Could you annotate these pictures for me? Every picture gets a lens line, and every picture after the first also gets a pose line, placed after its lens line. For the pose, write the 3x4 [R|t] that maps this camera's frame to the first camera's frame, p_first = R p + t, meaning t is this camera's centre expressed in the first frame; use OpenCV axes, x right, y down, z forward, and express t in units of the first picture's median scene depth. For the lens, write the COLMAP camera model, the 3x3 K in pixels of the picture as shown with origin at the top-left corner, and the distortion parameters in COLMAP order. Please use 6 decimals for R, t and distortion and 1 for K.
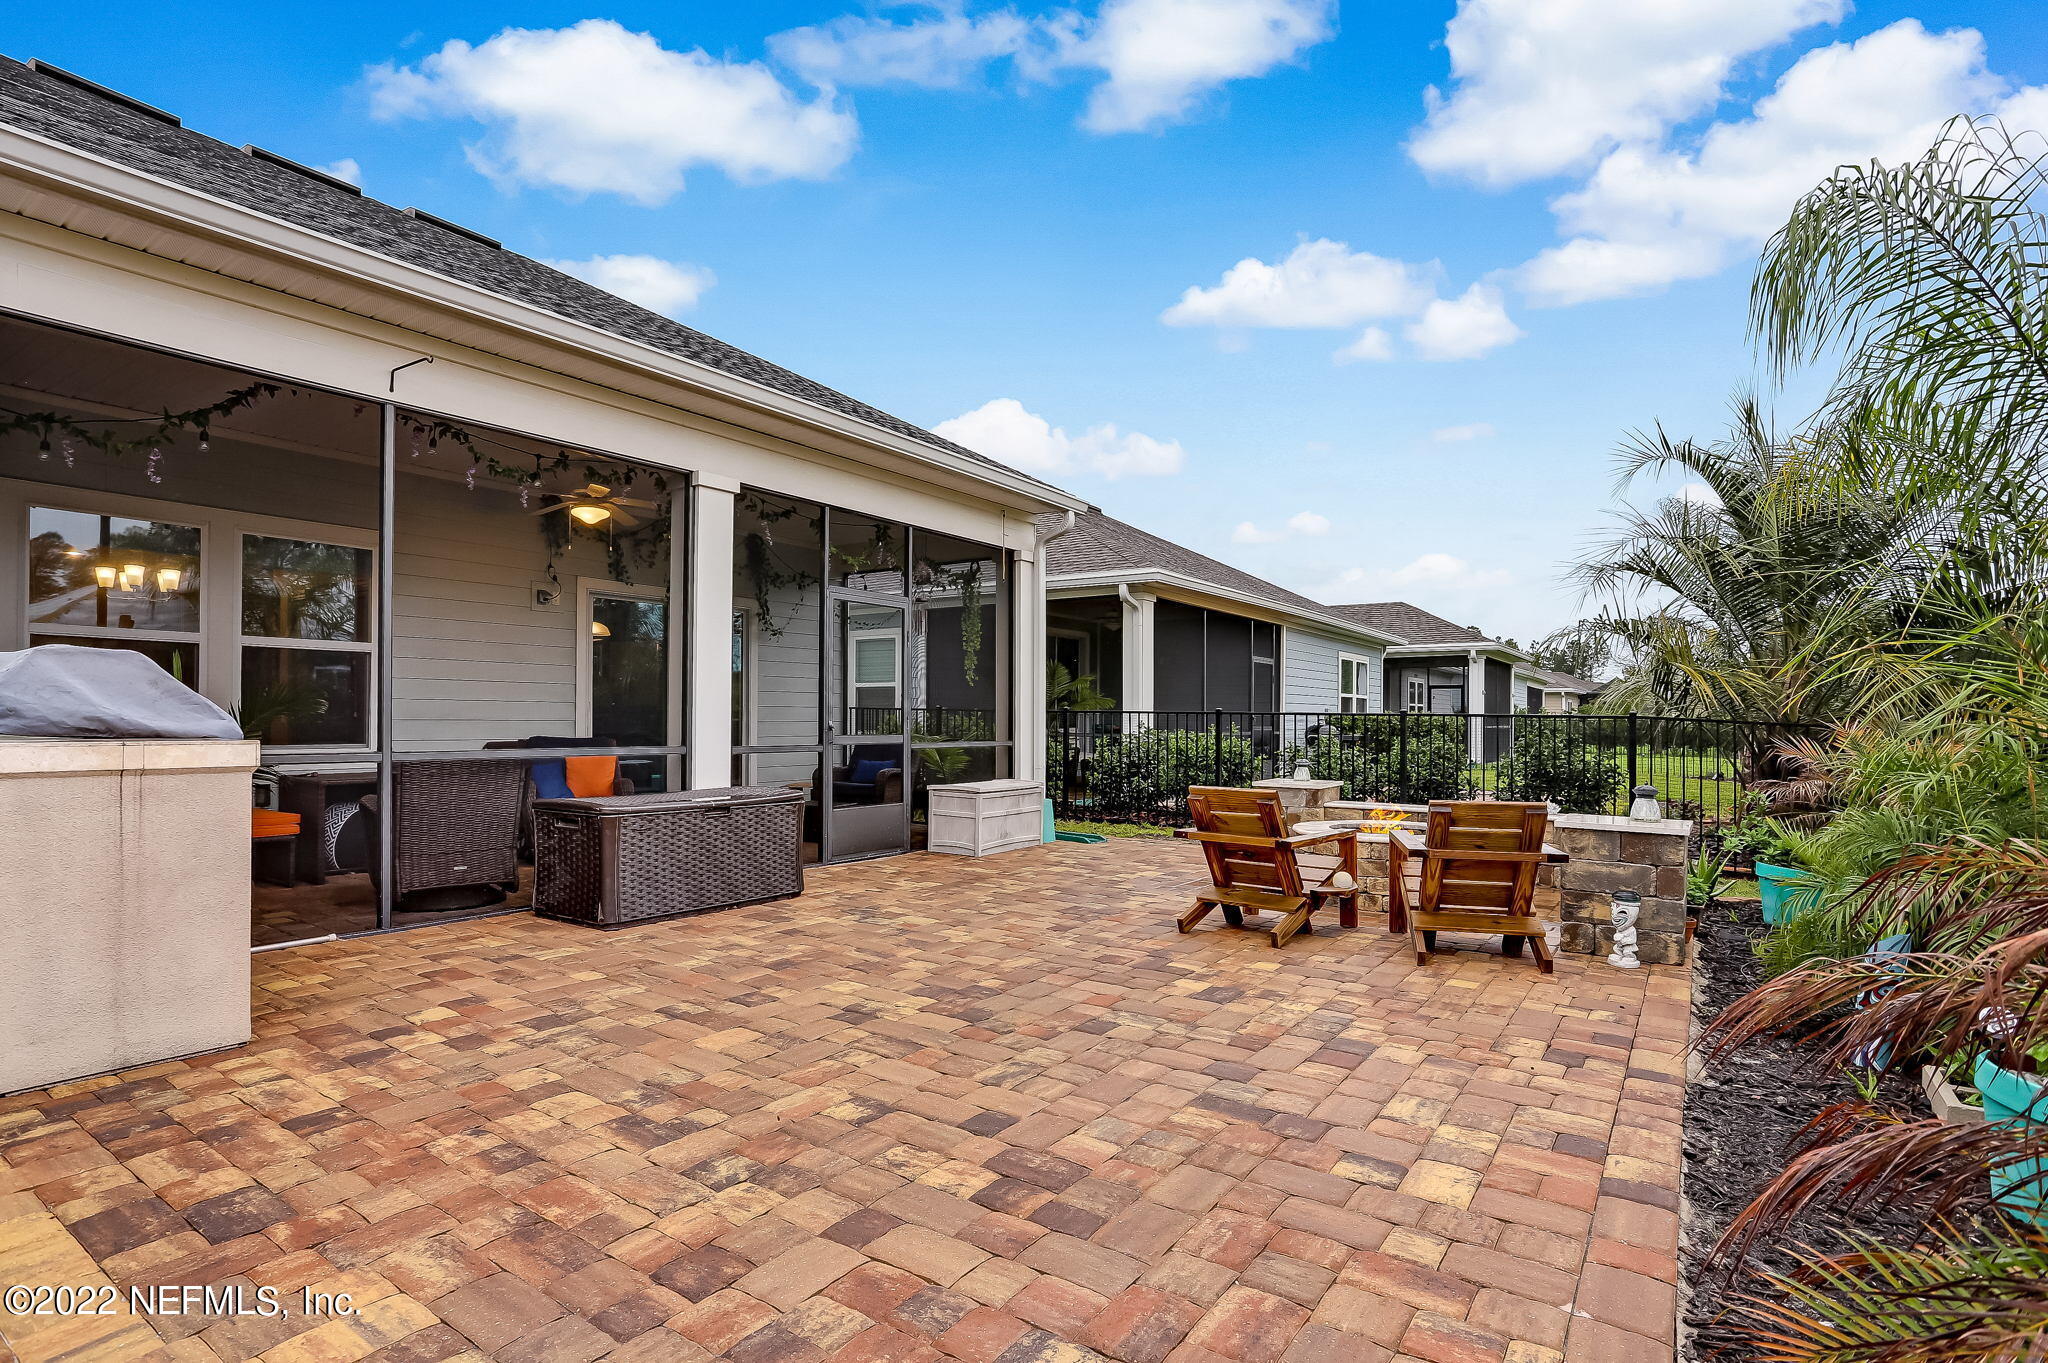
lens RADIAL K [[941.6, 0, 1024.4], [0, 941.6, 693.4], [0, 0, 1]] dist [-0.022693, -0.000330]
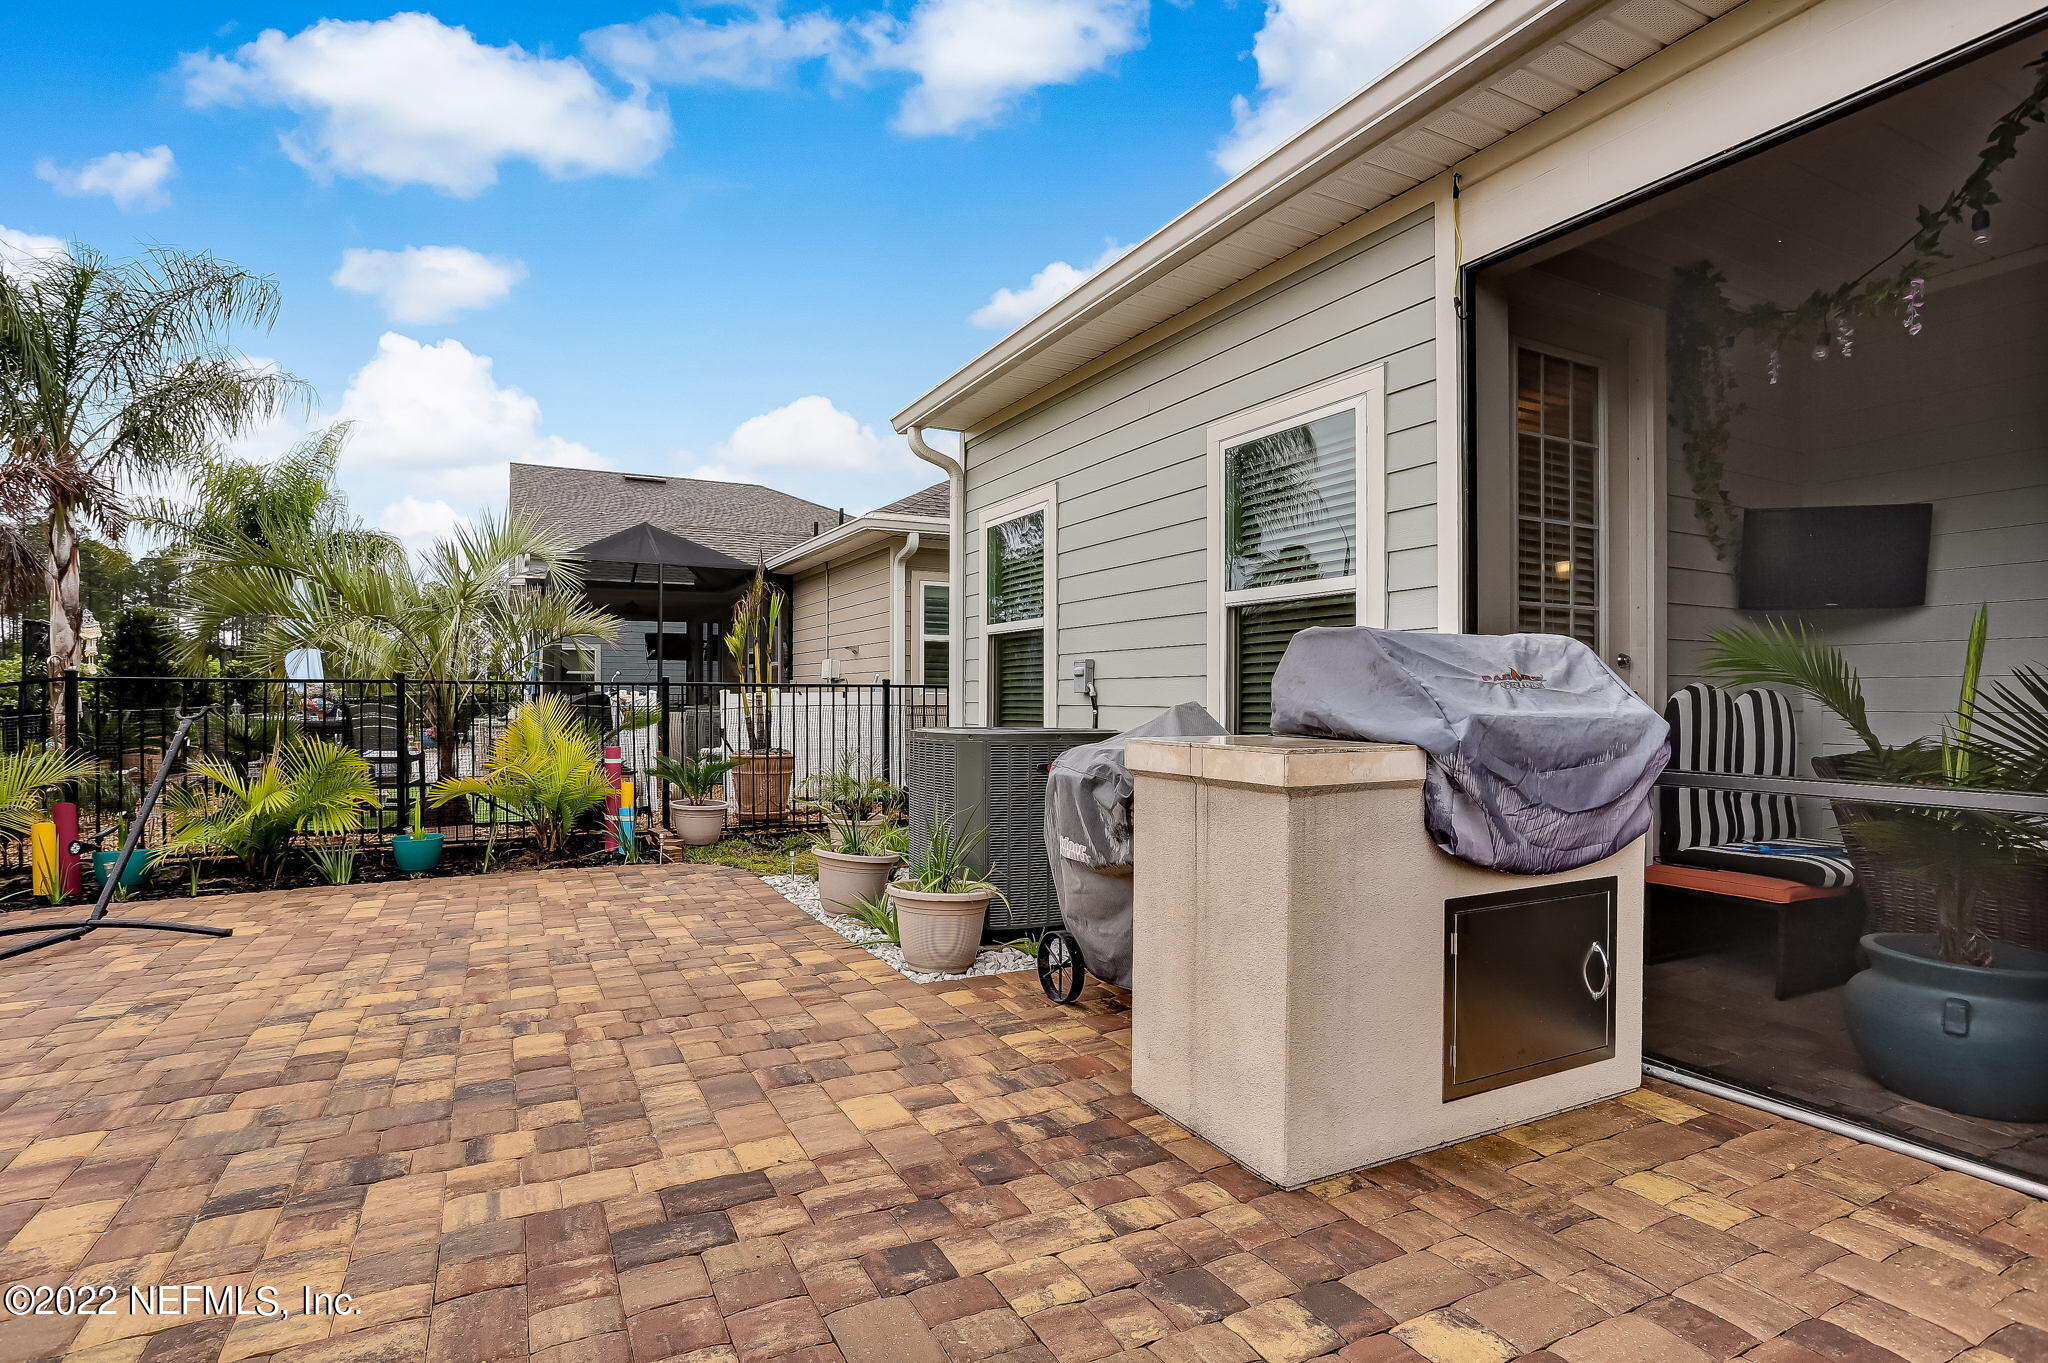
lens RADIAL K [[1060.9, 0, 1023.2], [0, 1060.9, 688.4], [0, 0, 1]] dist [-0.027102, -0.000456]
pose [[-0.491935, -0.001894, -0.870630, -0.071244], [0.011039, 0.999904, -0.008413, 0.010613], [0.870562, -0.013750, -0.491867, 1.403506]]
